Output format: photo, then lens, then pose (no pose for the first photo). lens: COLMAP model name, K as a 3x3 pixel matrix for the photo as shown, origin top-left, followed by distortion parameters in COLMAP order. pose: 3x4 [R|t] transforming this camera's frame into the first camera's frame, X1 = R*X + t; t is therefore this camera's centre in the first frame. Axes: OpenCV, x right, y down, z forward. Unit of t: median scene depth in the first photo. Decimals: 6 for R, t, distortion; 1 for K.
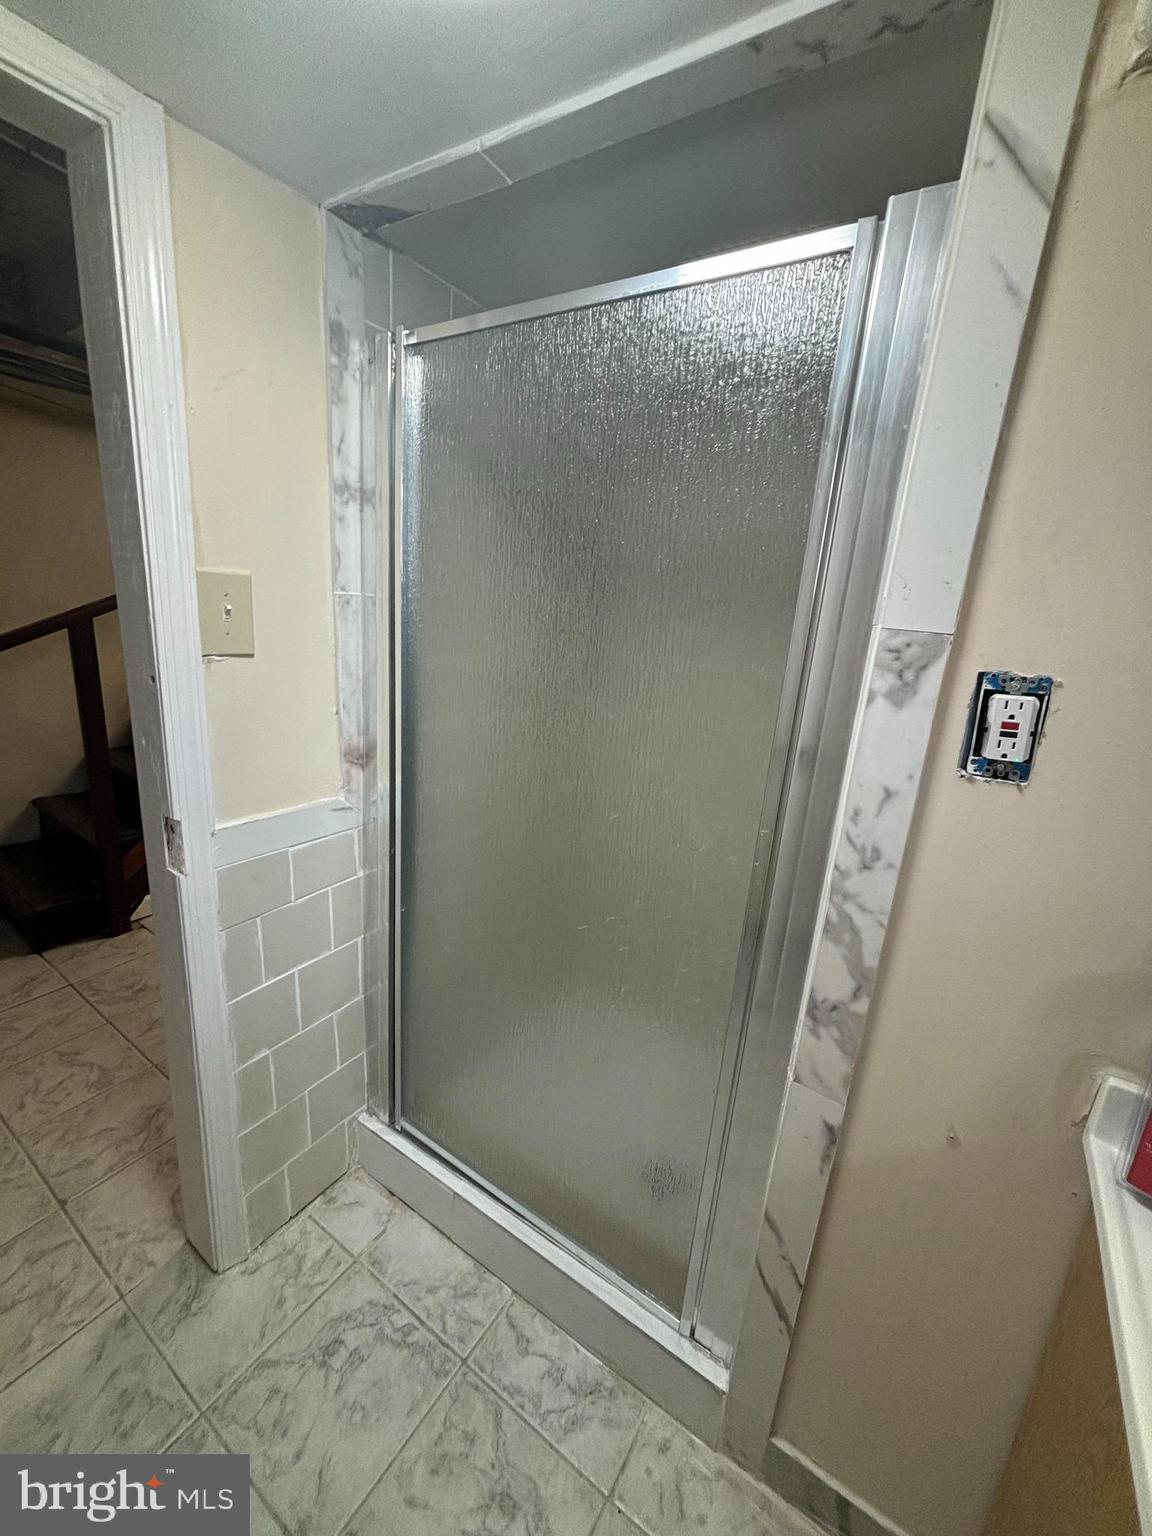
lens RADIAL K [[624.5, 0, 570.7], [0, 624.5, 750.9], [0, 0, 1]] dist [-0.001671, -0.000398]
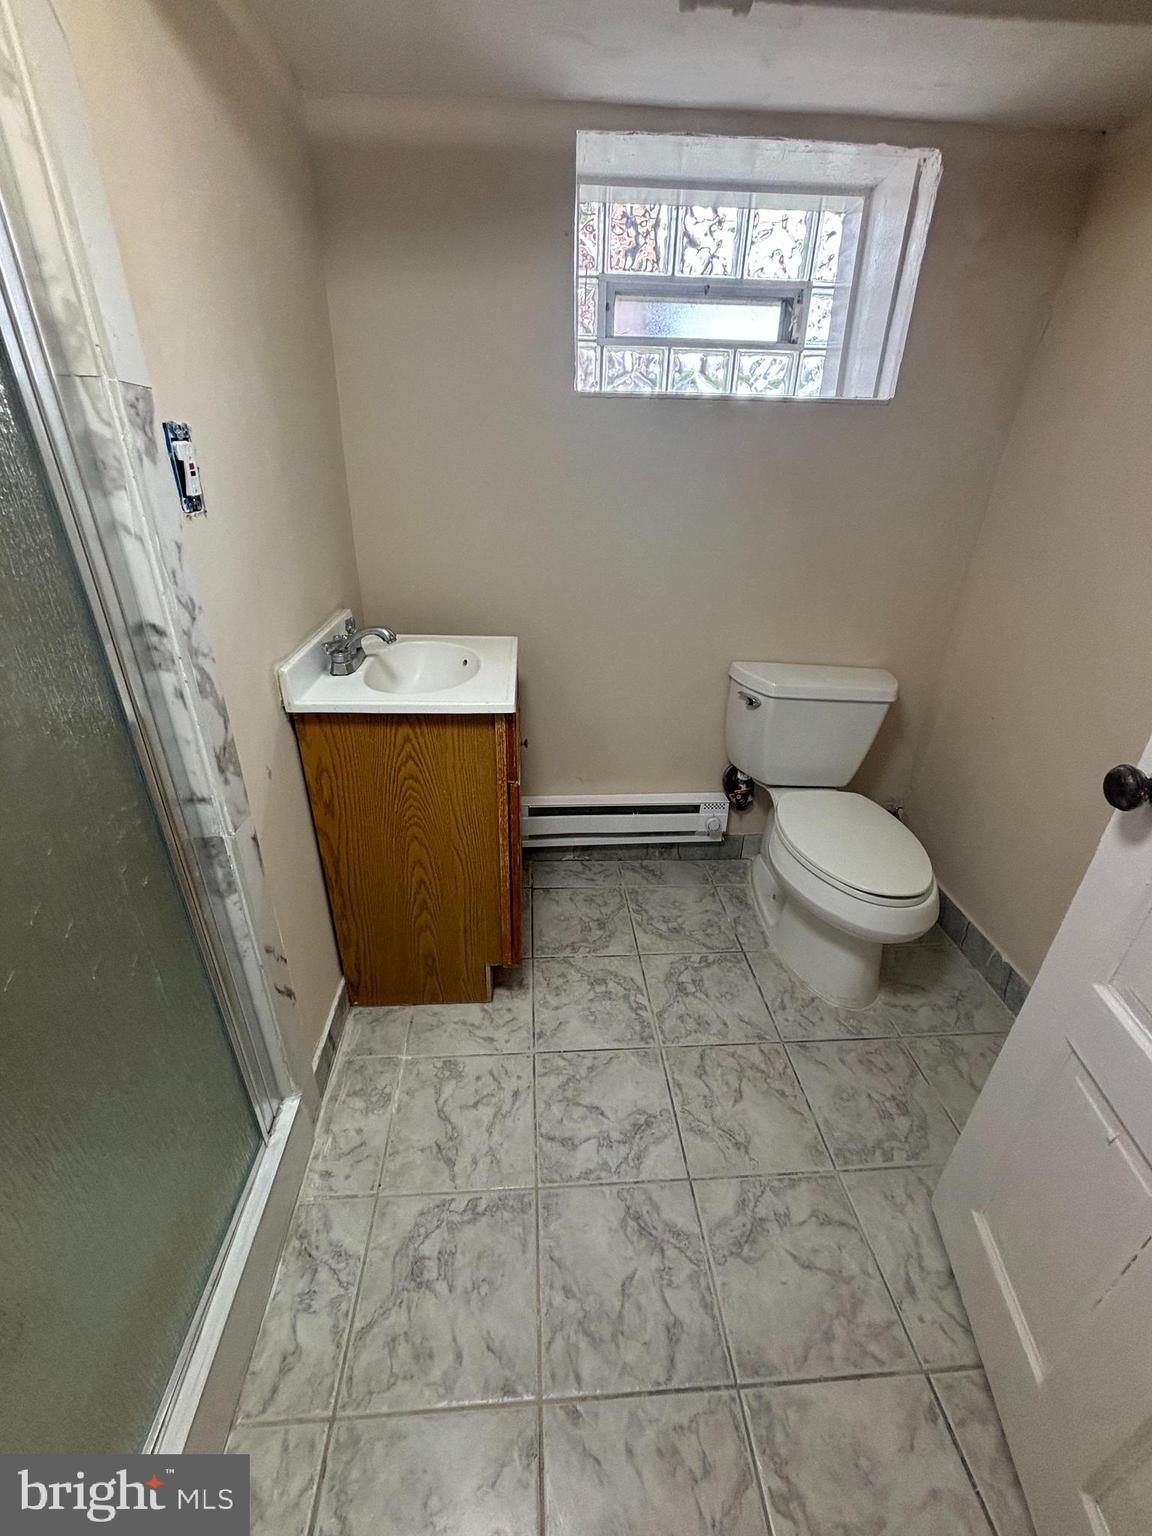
lens RADIAL K [[618.5, 0, 575.4], [0, 618.5, 765.6], [0, 0, 1]] dist [0.000486, 0.000323]
pose [[-0.620585, -0.412214, 0.667049, -0.629838], [0.135255, 0.781654, 0.608870, -0.152523], [-0.772386, 0.468077, -0.429329, 0.797582]]
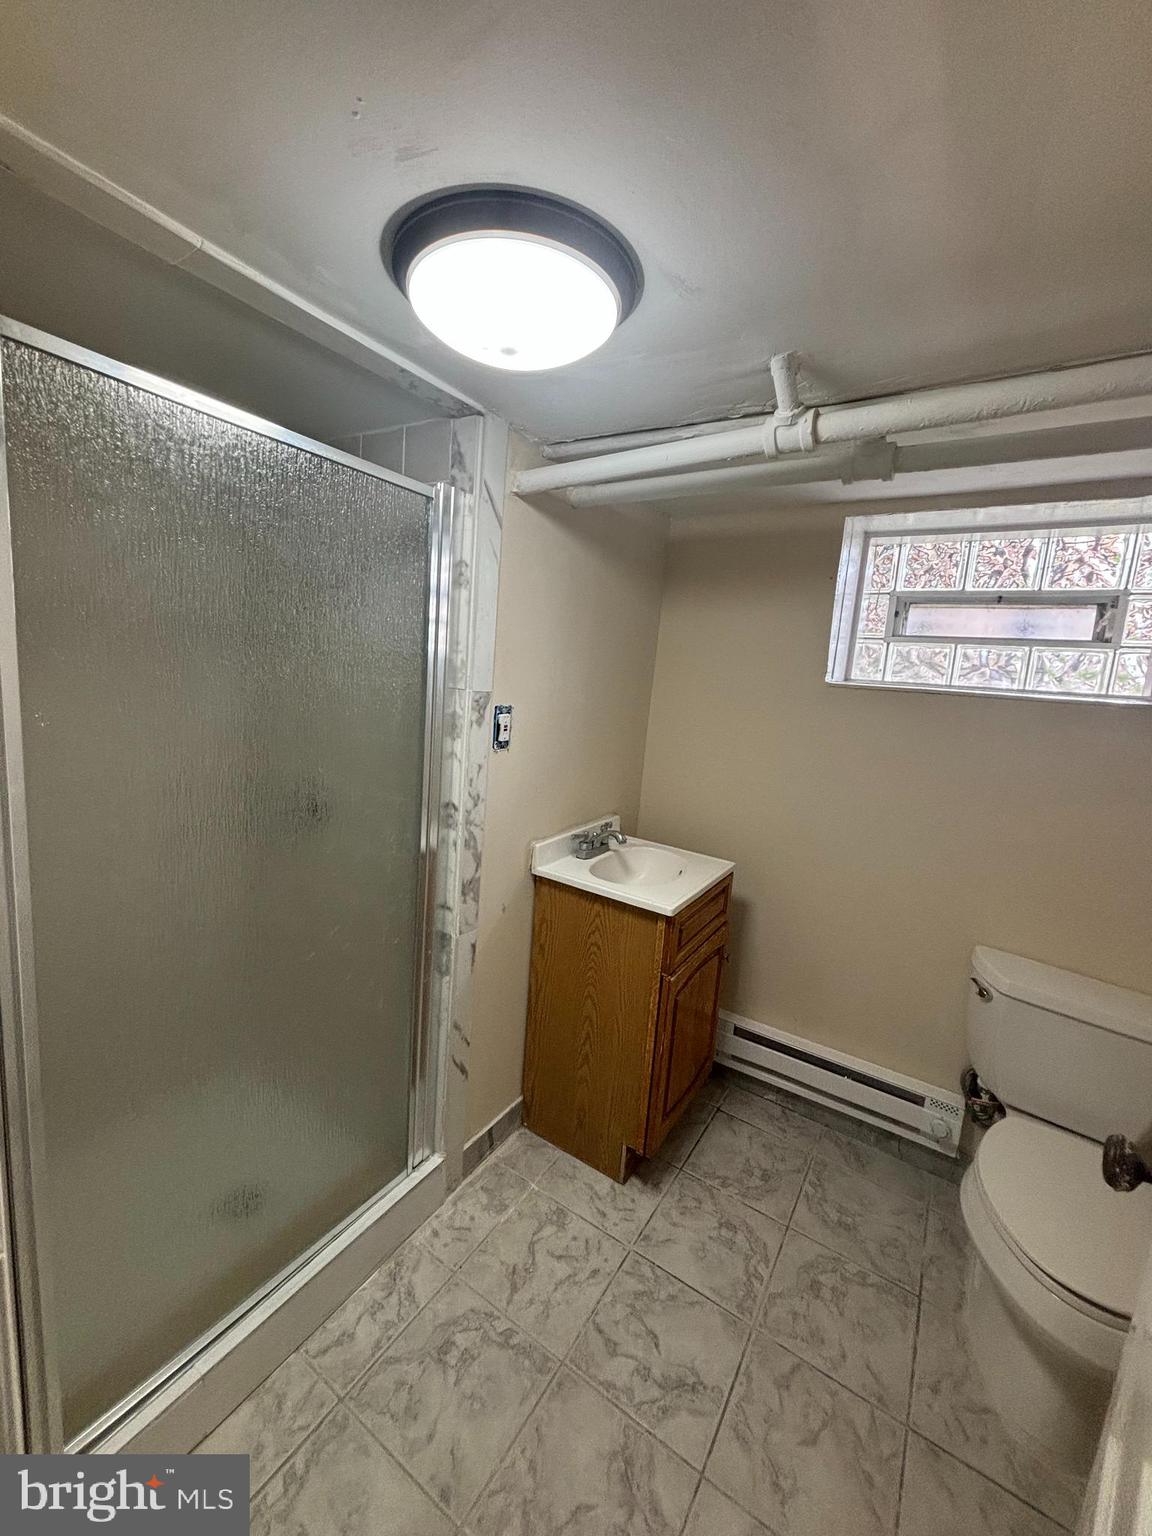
lens RADIAL K [[618.7, 0, 576.0], [0, 618.7, 768.0], [0, 0, 1]] dist [0.007882, 0.000188]
pose [[-0.021896, -0.214897, 0.976391, -1.112676], [0.172660, 0.961138, 0.215412, -0.232577], [-0.984738, 0.173301, 0.016059, 0.461434]]
